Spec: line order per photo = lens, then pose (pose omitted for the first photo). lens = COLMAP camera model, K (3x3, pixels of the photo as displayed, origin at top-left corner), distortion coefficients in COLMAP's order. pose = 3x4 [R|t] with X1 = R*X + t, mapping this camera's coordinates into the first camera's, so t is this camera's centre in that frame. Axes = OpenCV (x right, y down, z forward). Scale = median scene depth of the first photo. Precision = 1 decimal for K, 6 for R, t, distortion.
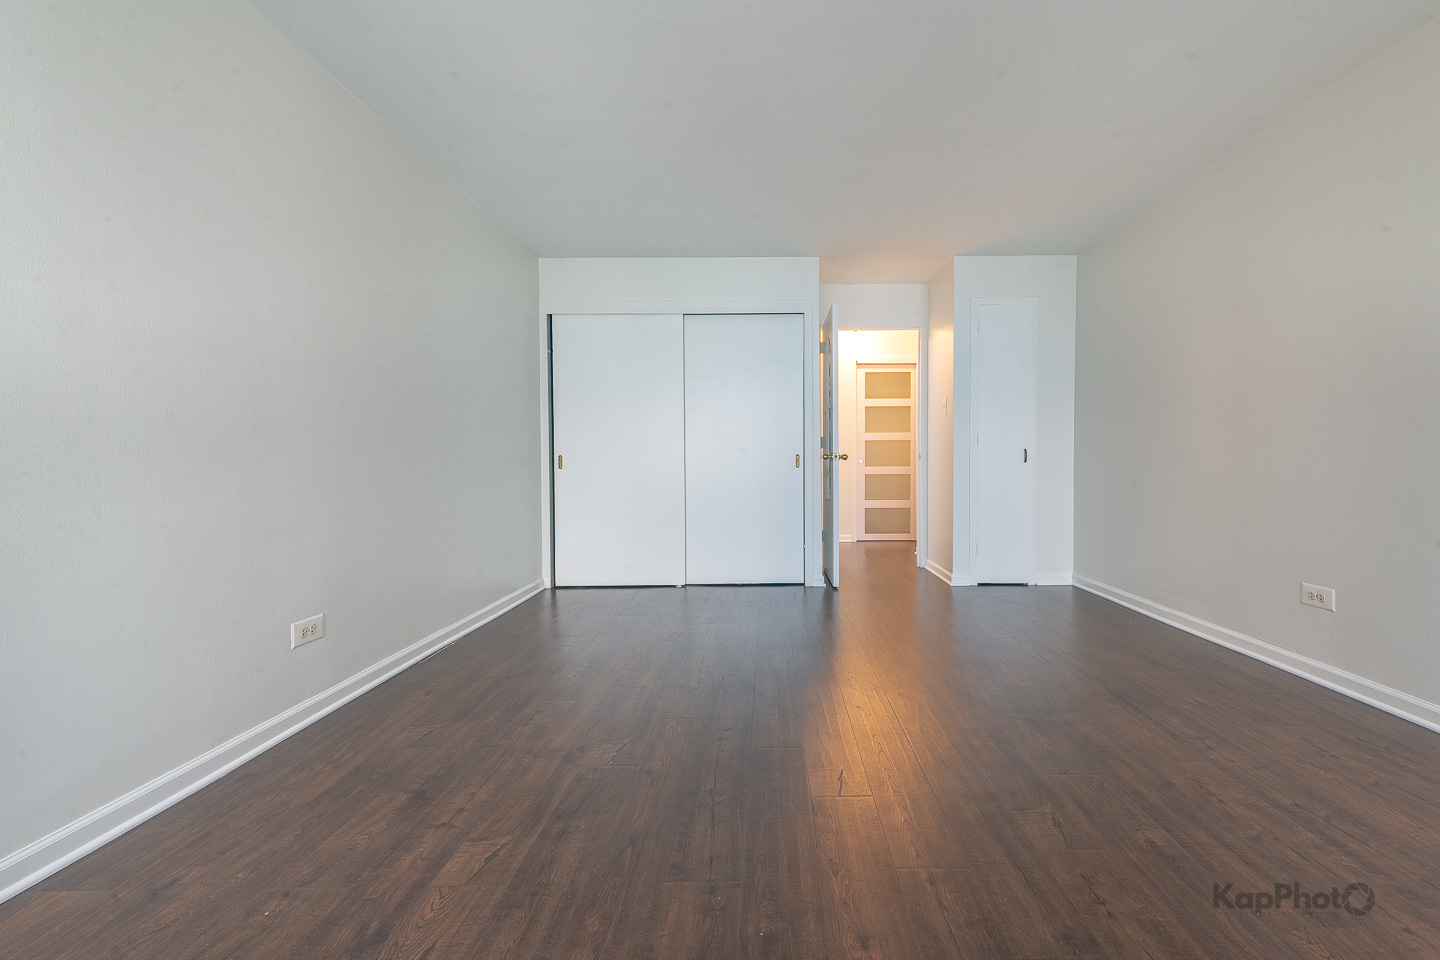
lens RADIAL K [[585.7, 0, 722.3], [0, 585.7, 479.1], [0, 0, 1]] dist [0.010336, -0.003238]
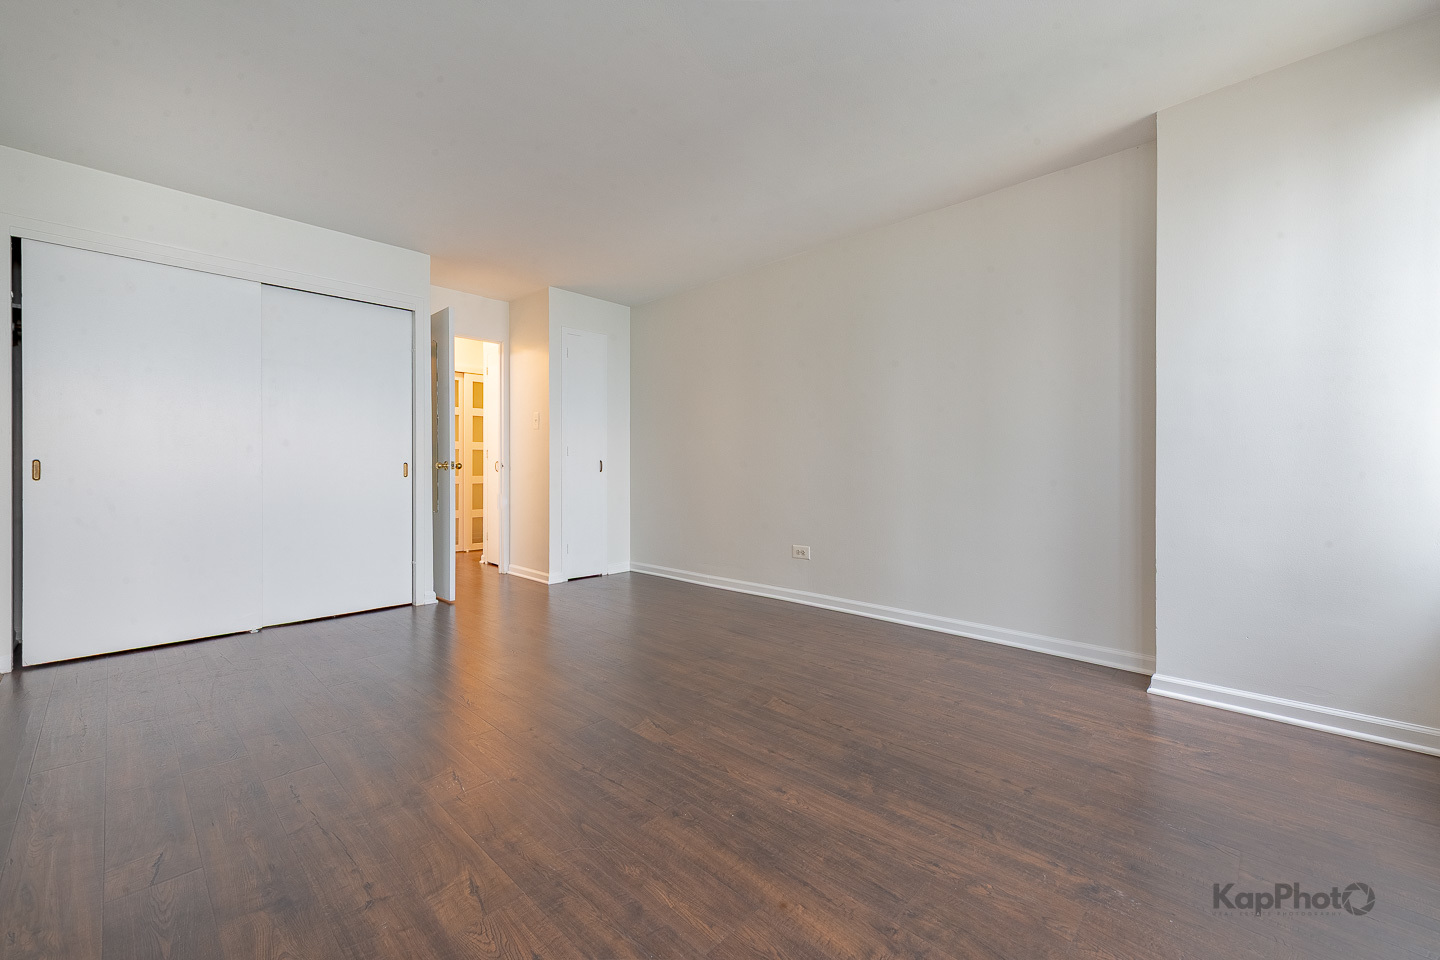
lens RADIAL K [[585.7, 0, 721.1], [0, 585.7, 471.1], [0, 0, 1]] dist [0.010336, -0.003238]
pose [[0.686692, 0.001913, 0.726946, -0.281693], [0.021330, 0.999513, -0.022780, 0.003689], [-0.726635, 0.031149, 0.686317, 0.020649]]
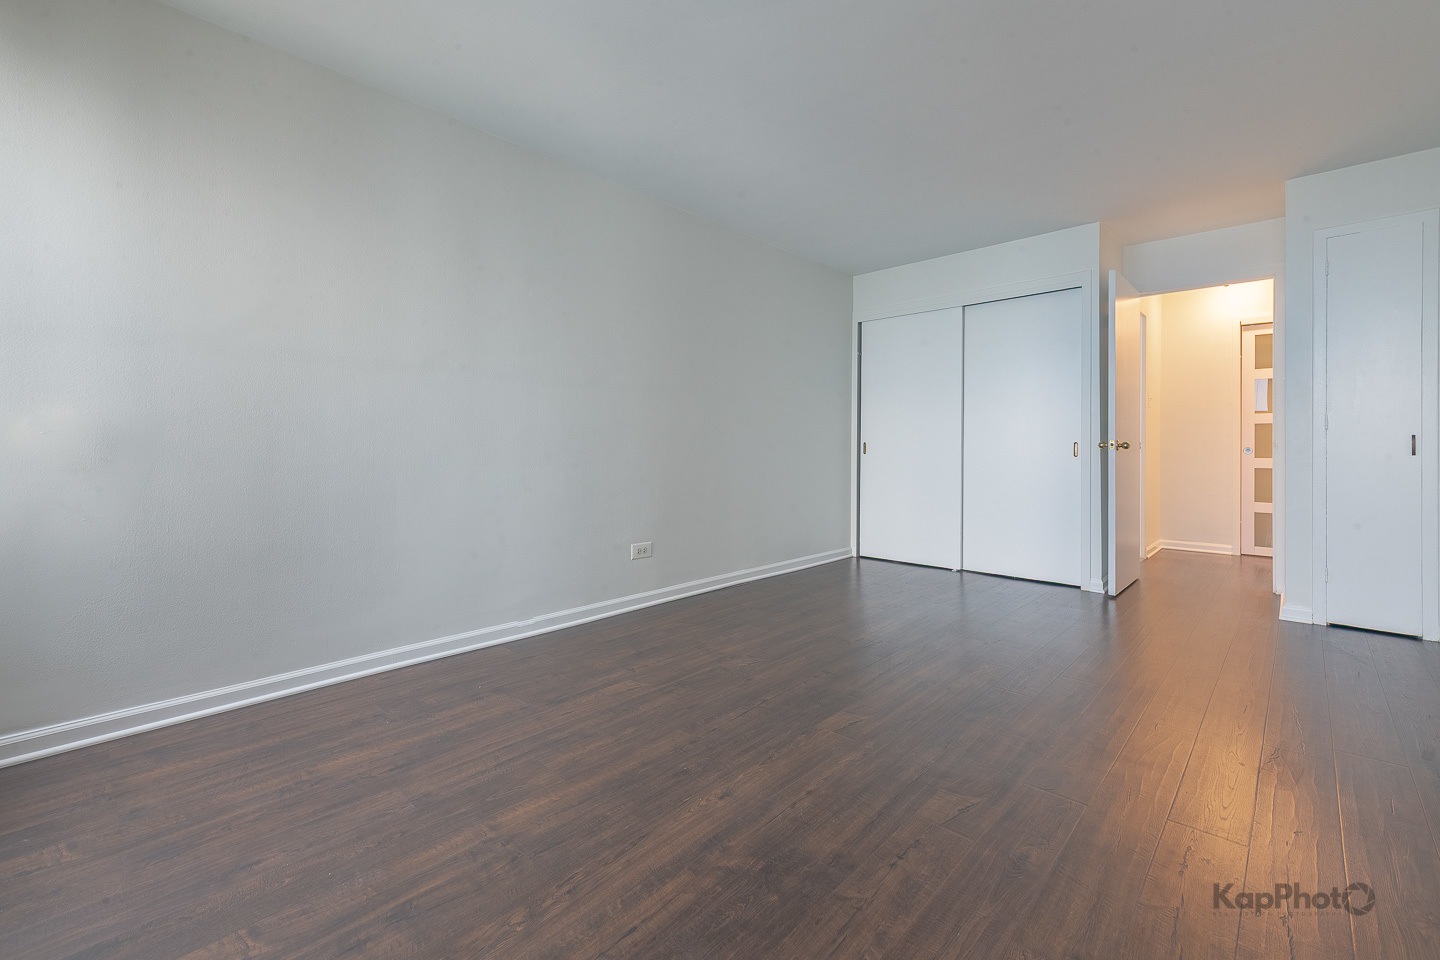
lens RADIAL K [[585.7, 0, 758.5], [0, 585.7, 445.8], [0, 0, 1]] dist [0.010336, -0.003238]
pose [[0.751146, 0.007278, -0.660096, 0.356665], [-0.029275, 0.999323, -0.022295, -0.001812], [0.659487, 0.036071, 0.750850, -0.003602]]
